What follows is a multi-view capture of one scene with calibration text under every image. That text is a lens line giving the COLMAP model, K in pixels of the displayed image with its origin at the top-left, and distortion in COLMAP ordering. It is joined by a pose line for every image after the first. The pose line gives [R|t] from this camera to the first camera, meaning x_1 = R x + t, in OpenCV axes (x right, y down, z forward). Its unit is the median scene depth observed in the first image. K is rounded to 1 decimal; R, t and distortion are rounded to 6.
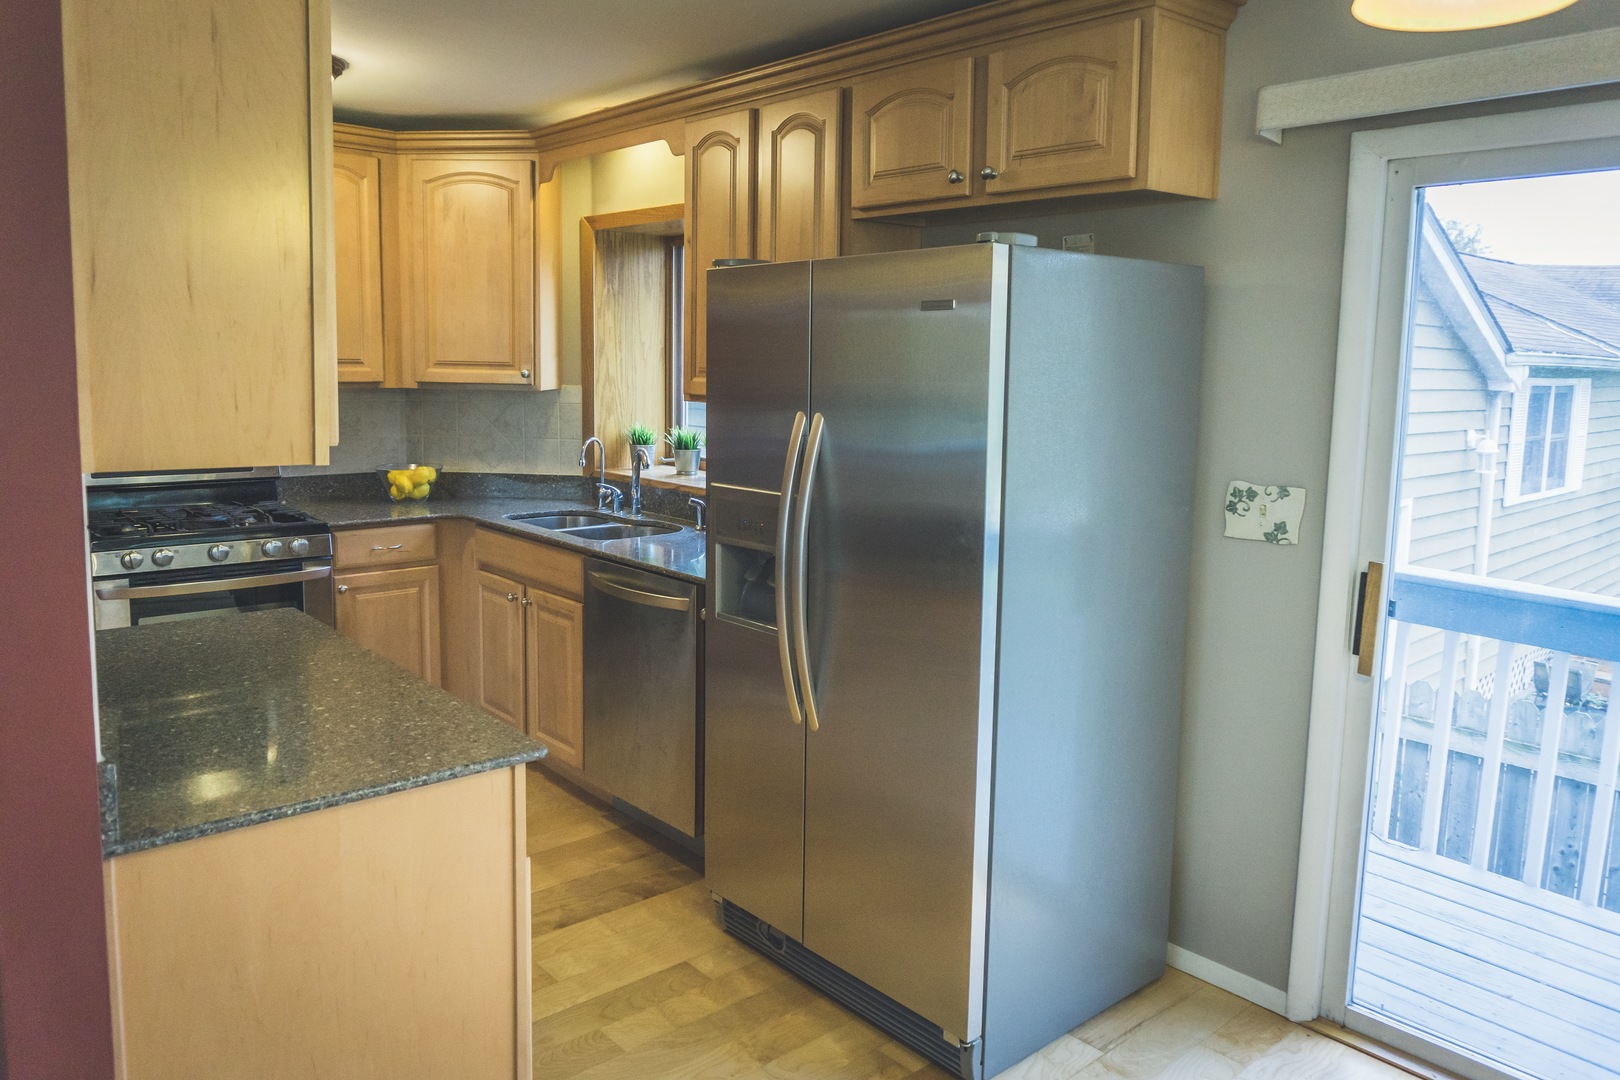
lens RADIAL K [[1164.9, 0, 772.9], [0, 1164.9, 511.0], [0, 0, 1]] dist [-0.025398, 0.001062]
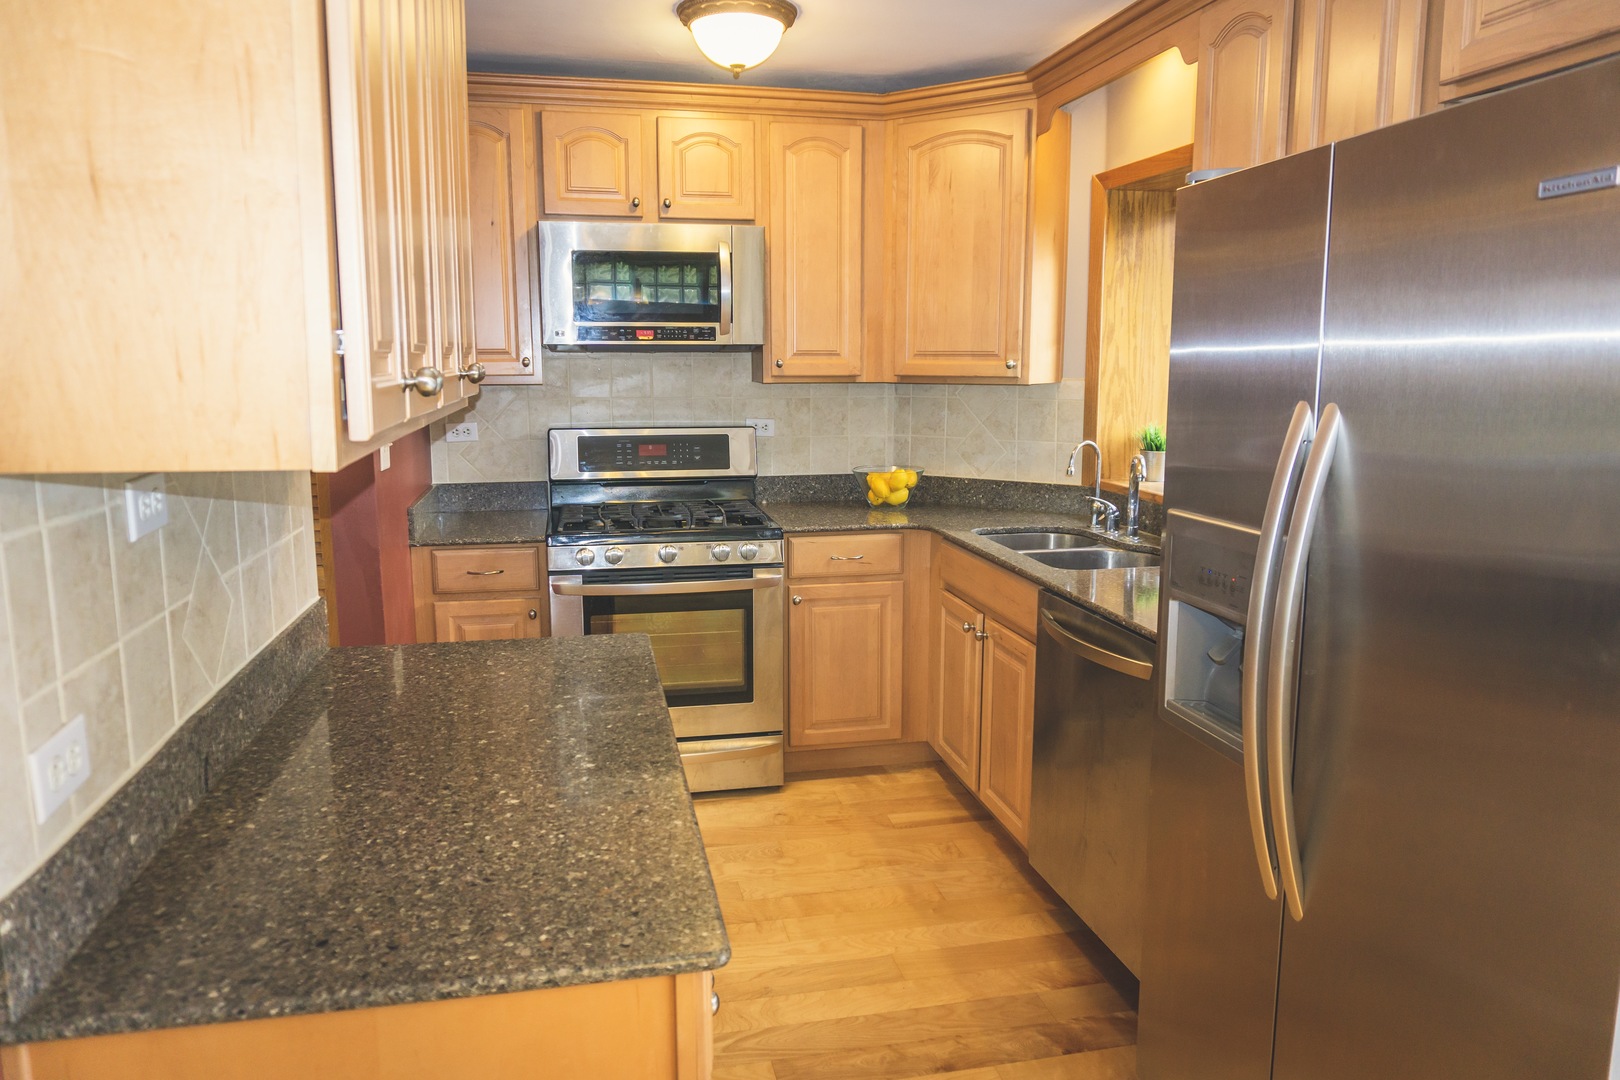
lens RADIAL K [[1084.5, 0, 813.9], [0, 1084.5, 541.4], [0, 0, 1]] dist [-0.021065, -0.001527]
pose [[0.881140, 0.059403, -0.469110, 0.041045], [-0.045919, 0.998138, 0.040143, -0.013826], [0.470621, -0.013831, 0.882227, 0.234524]]
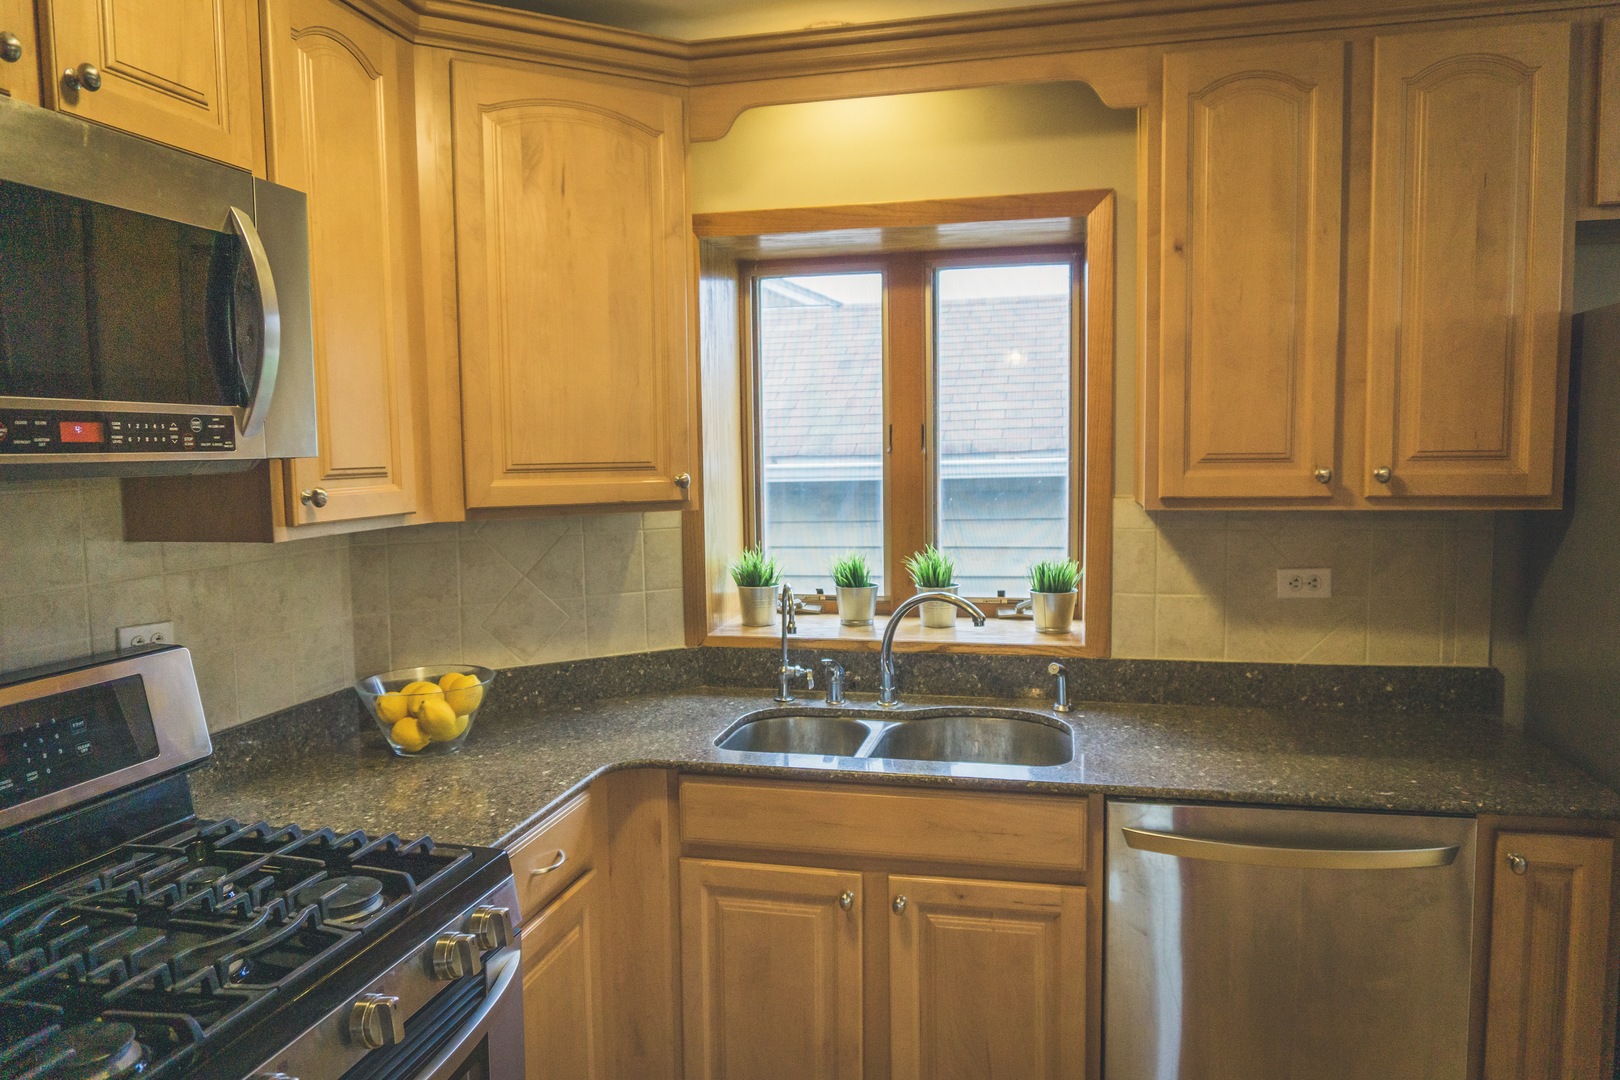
lens RADIAL K [[1084.5, 0, 814.5], [0, 1084.5, 543.1], [0, 0, 1]] dist [-0.021065, -0.001527]
pose [[0.803869, -0.083778, 0.588877, -0.477100], [0.108095, 0.994122, -0.006128, -0.080416], [-0.584902, 0.068580, 0.808200, 0.561001]]
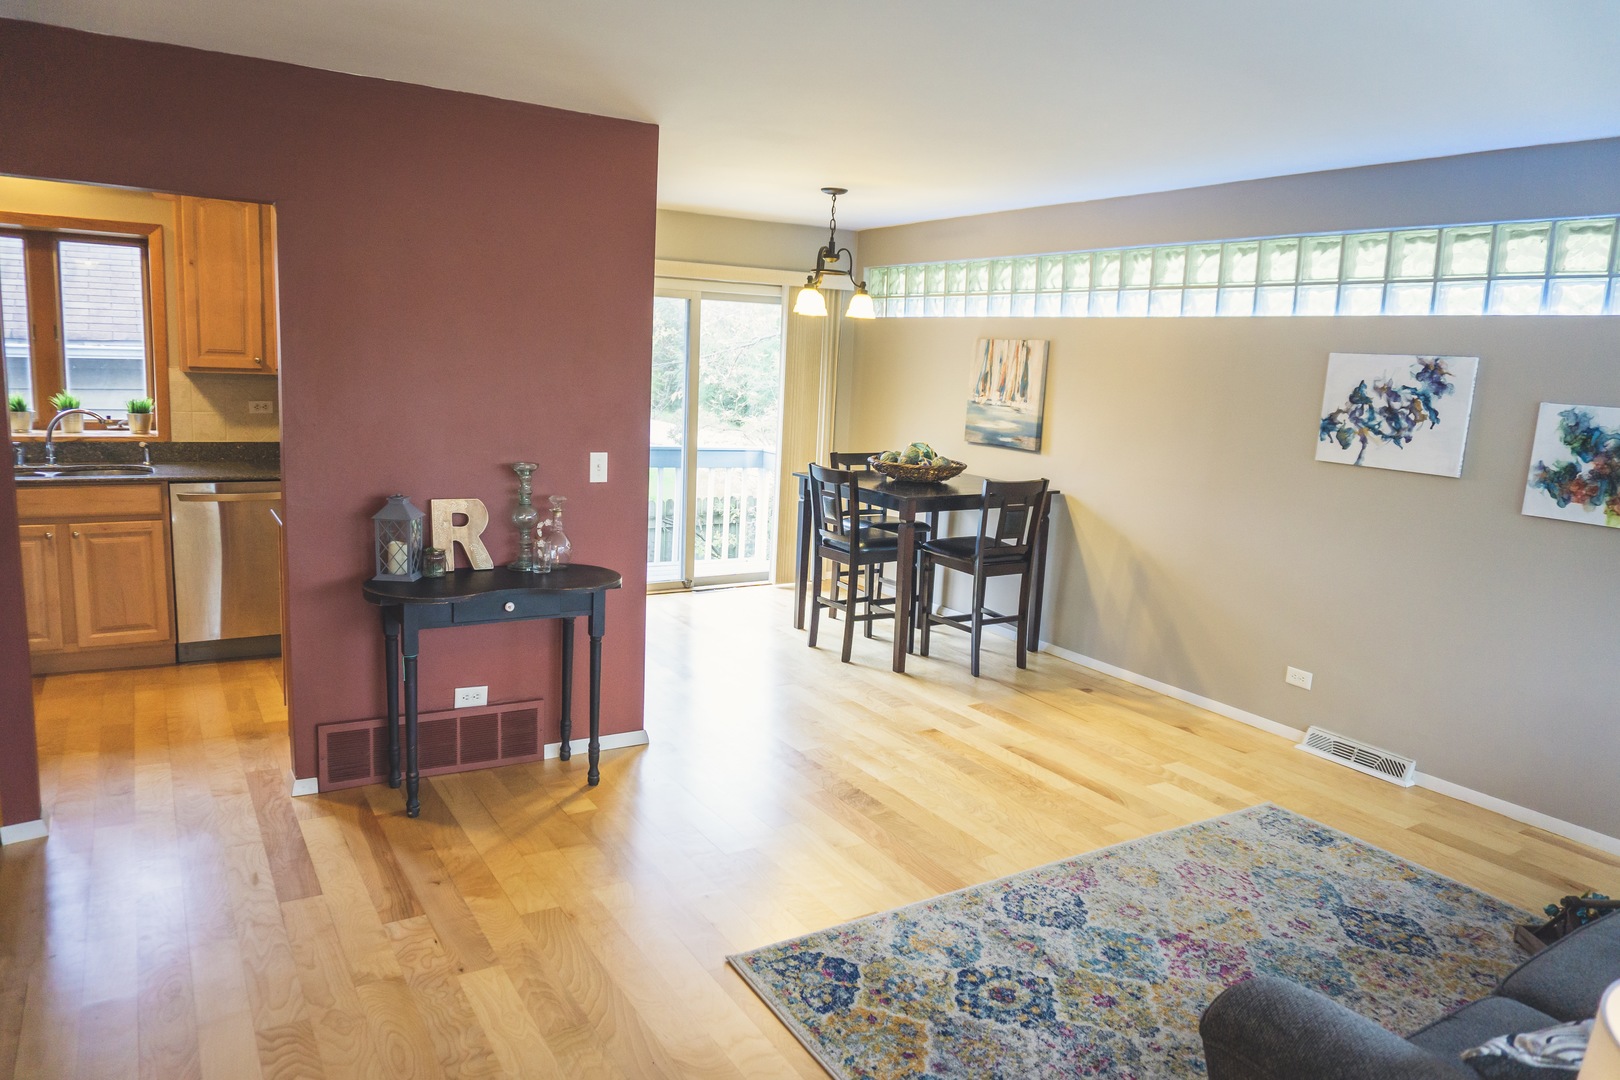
lens RADIAL K [[1084.5, 0, 815.9], [0, 1084.5, 538.7], [0, 0, 1]] dist [-0.021065, -0.001527]
pose [[0.151729, -0.174233, 0.972945, -1.123836], [0.085212, 0.982982, 0.162742, -0.035870], [-0.984742, 0.058214, 0.163994, 0.015247]]
